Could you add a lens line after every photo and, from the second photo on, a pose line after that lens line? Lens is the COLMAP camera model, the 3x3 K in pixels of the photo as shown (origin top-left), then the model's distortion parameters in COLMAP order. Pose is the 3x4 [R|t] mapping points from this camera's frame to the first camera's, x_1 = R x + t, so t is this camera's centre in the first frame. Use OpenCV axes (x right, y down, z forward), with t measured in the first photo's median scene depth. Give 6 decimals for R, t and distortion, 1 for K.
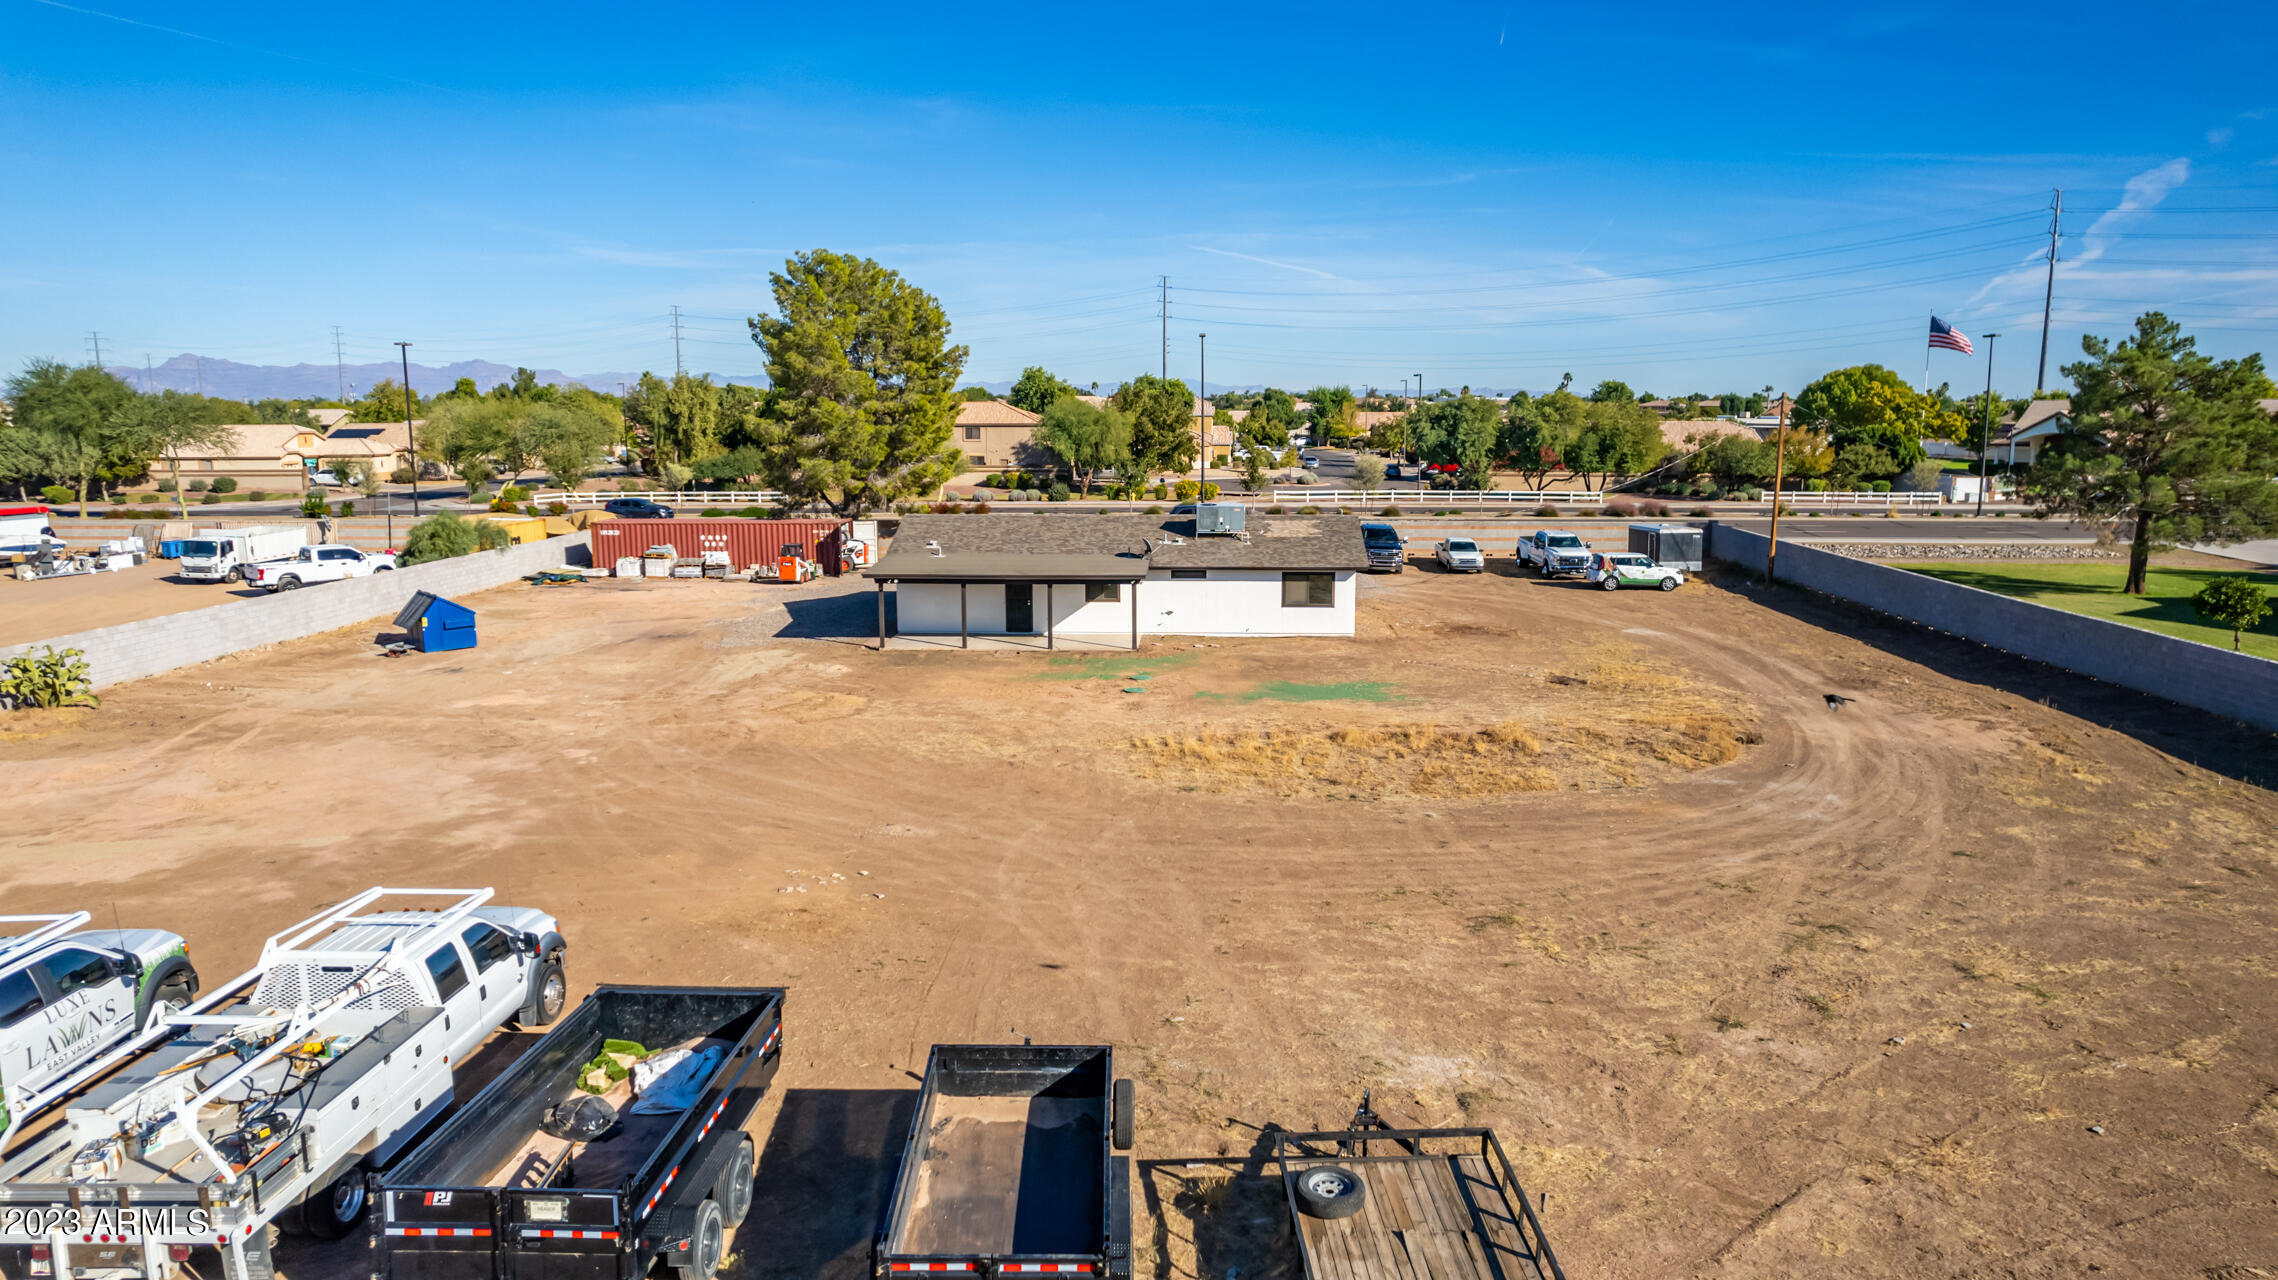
lens RADIAL K [[1465.6, 0, 1162.2], [0, 1465.6, 661.6], [0, 0, 1]] dist [-0.049197, 0.028708]
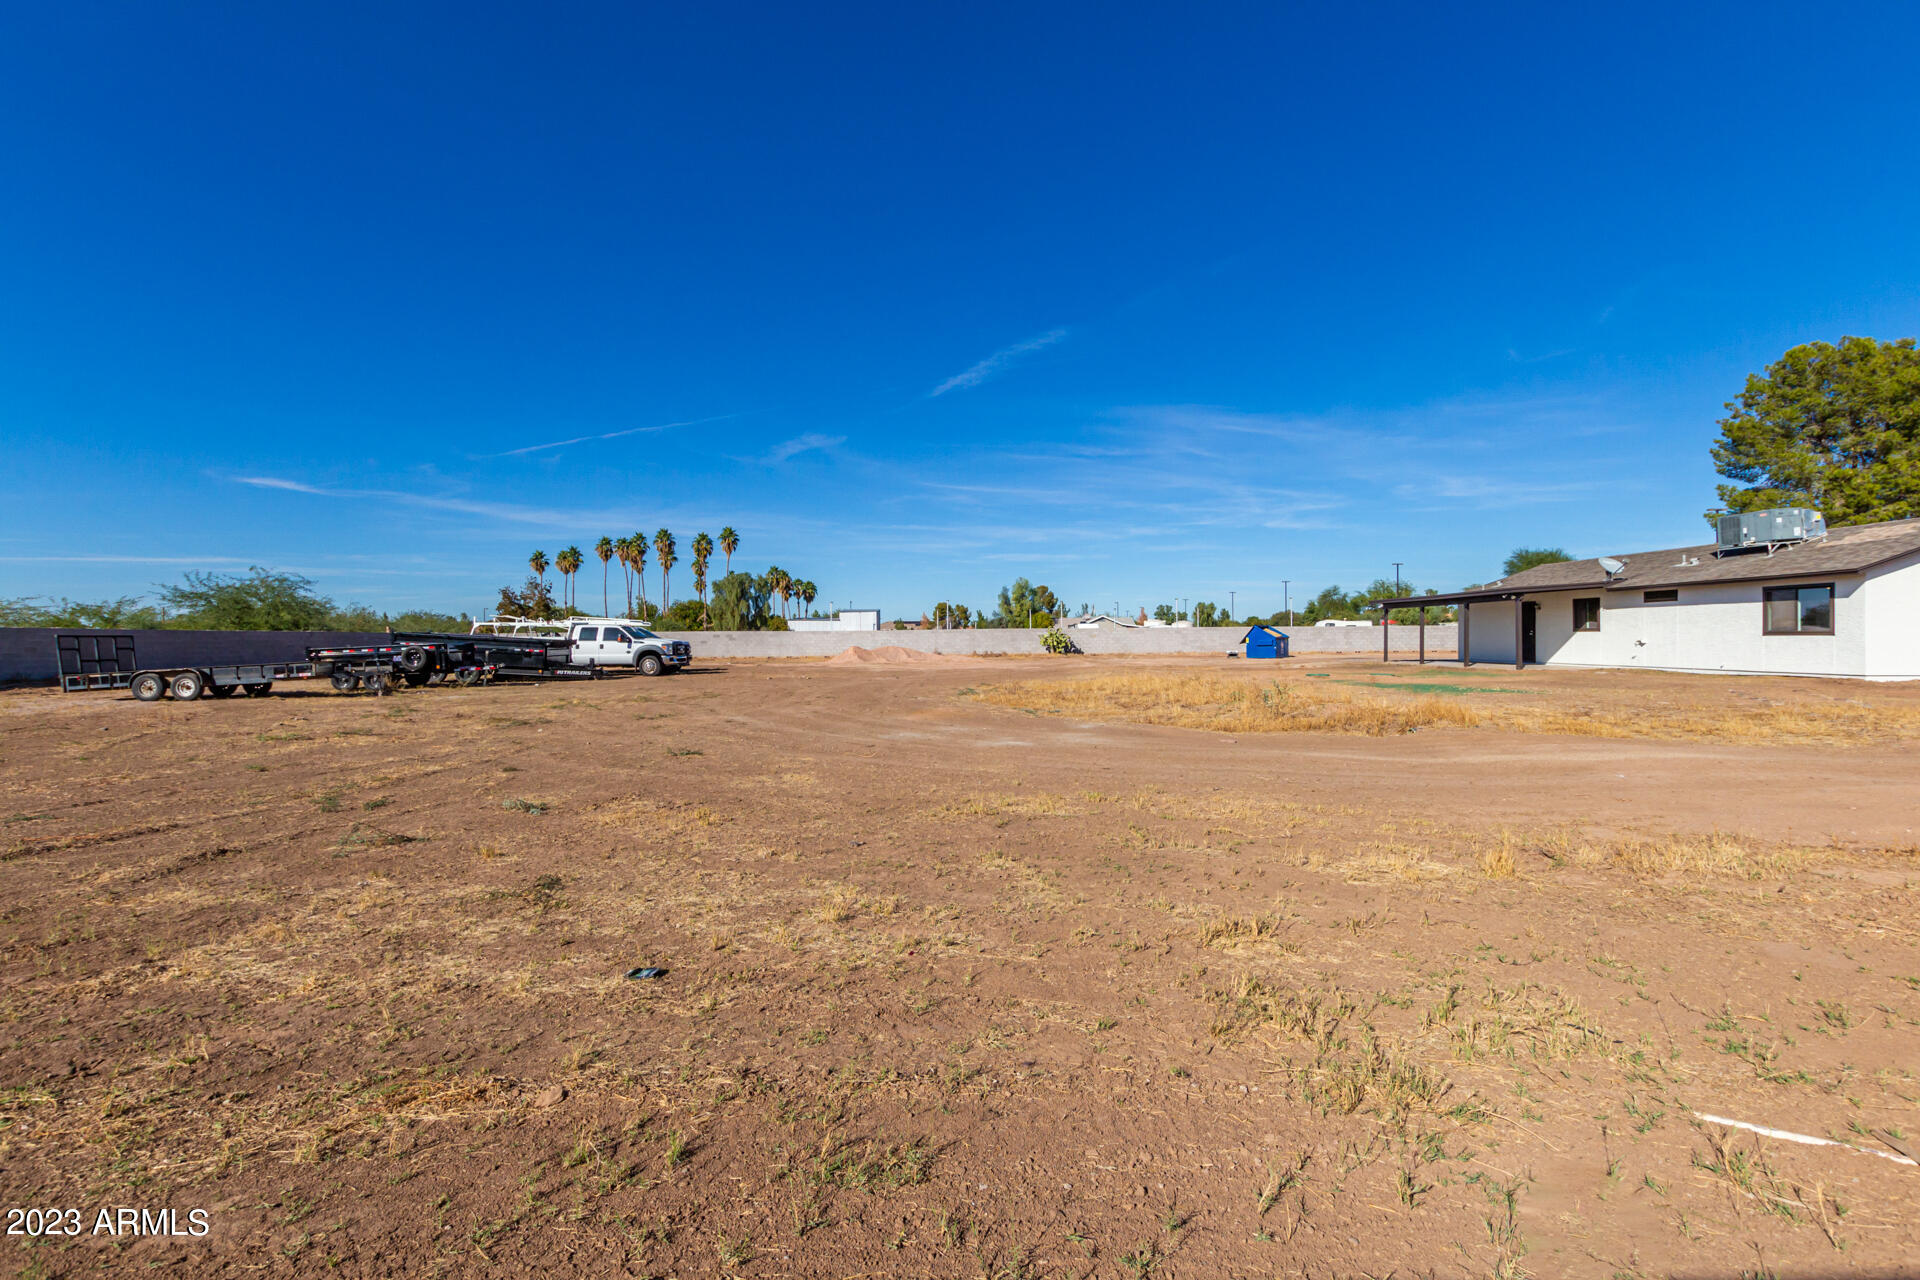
lens RADIAL K [[884.6, 0, 976.2], [0, 884.6, 646.6], [0, 0, 1]] dist [0.022905, -0.004214]
pose [[0.064371, 0.008767, -0.997888, 0.395273], [-0.164171, 0.986430, -0.001924, 0.026856], [0.984329, 0.163948, 0.064937, 0.452534]]
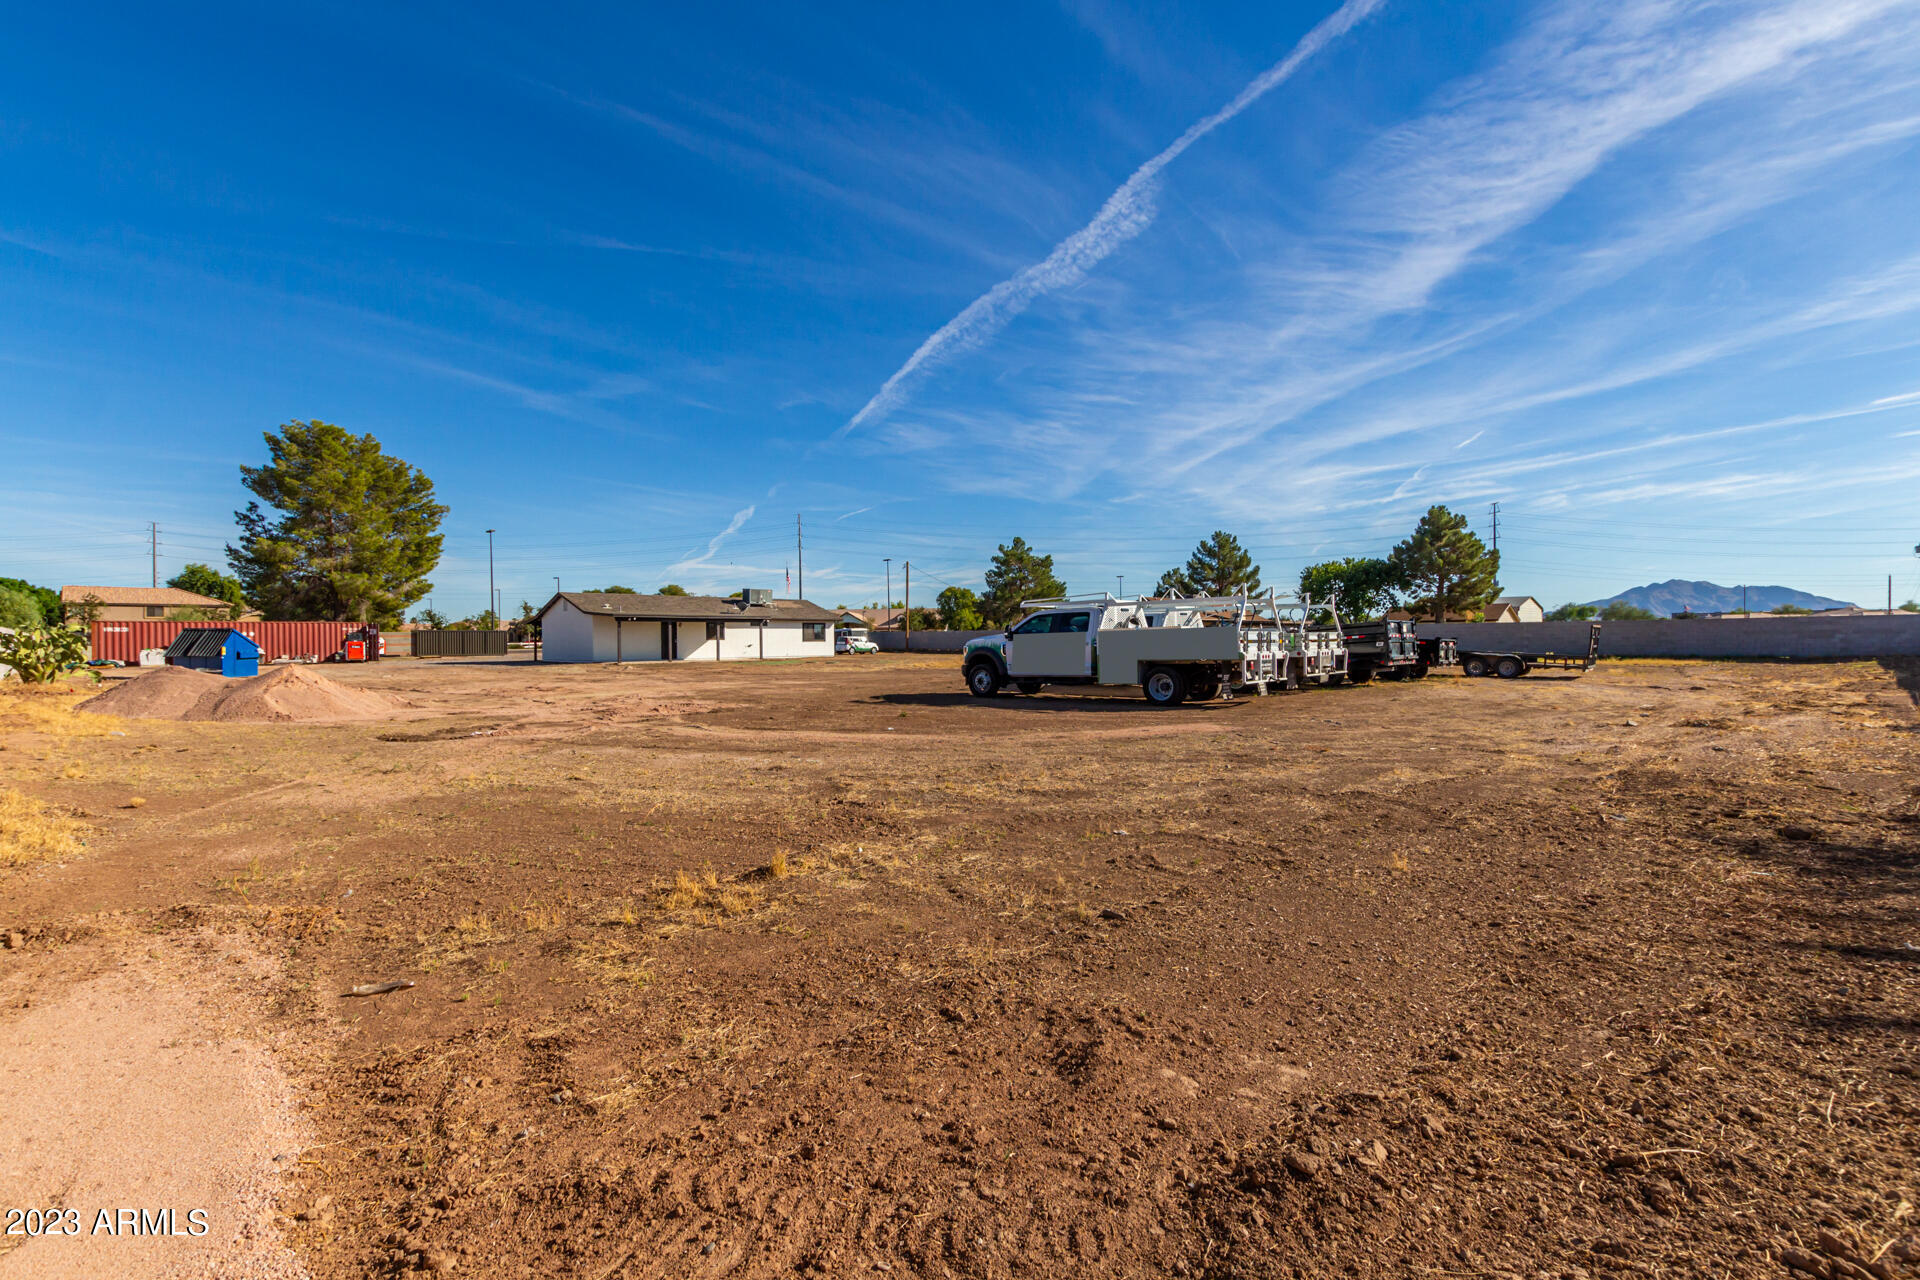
lens RADIAL K [[884.6, 0, 970.0], [0, 884.6, 632.3], [0, 0, 1]] dist [0.022905, -0.004214]
pose [[0.681504, 0.000122, 0.731814, -0.468048], [0.133761, 0.983133, -0.124729, 0.094218], [-0.719486, 0.182891, 0.669993, 0.065271]]
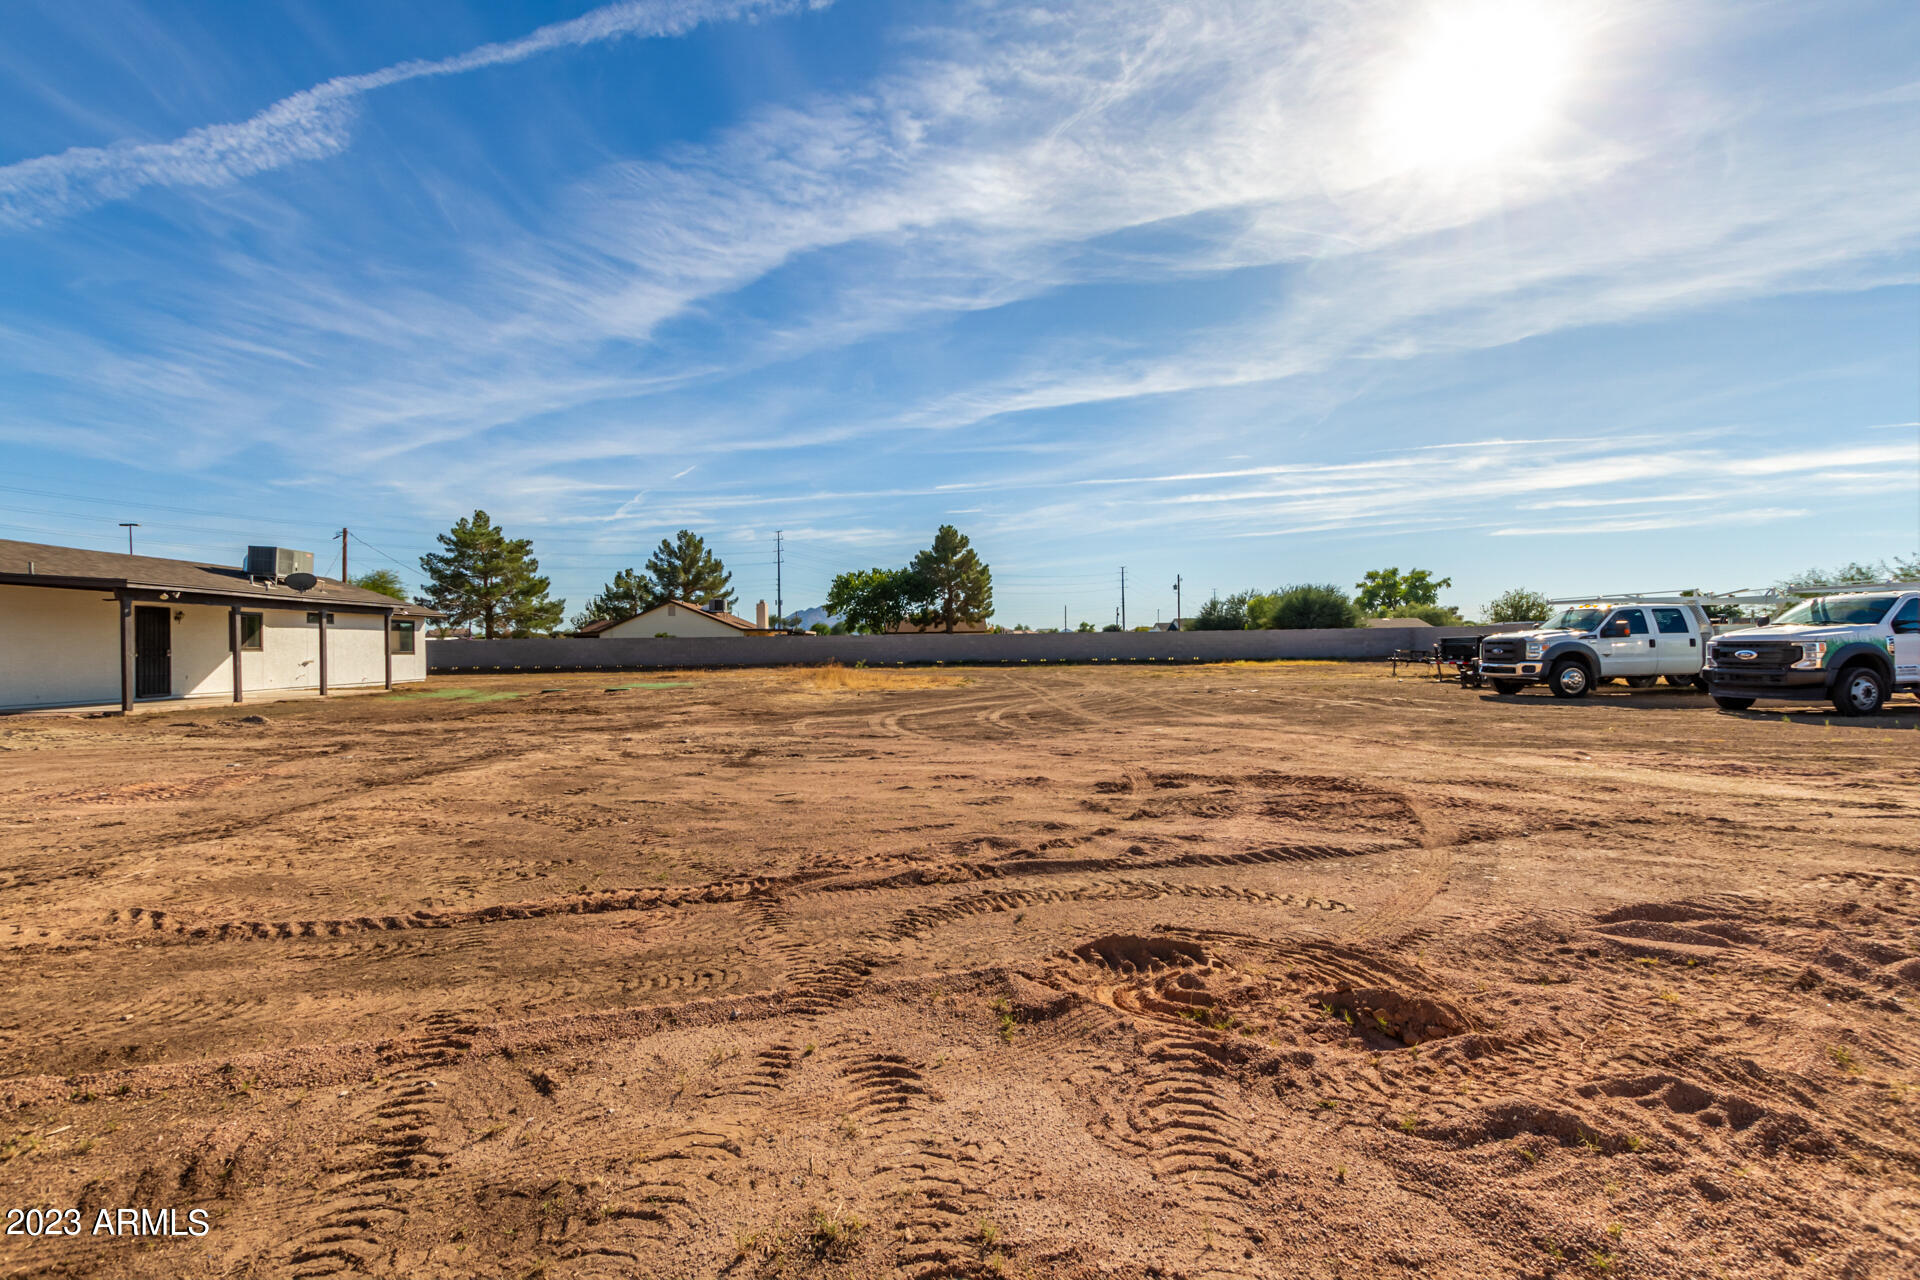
lens RADIAL K [[884.6, 0, 957.8], [0, 884.6, 635.2], [0, 0, 1]] dist [0.022905, -0.004214]
pose [[-0.075920, 0.013393, 0.997024, -0.431499], [0.184809, 0.982774, 0.000871, 0.016616], [-0.979838, 0.184325, -0.077087, 0.514156]]
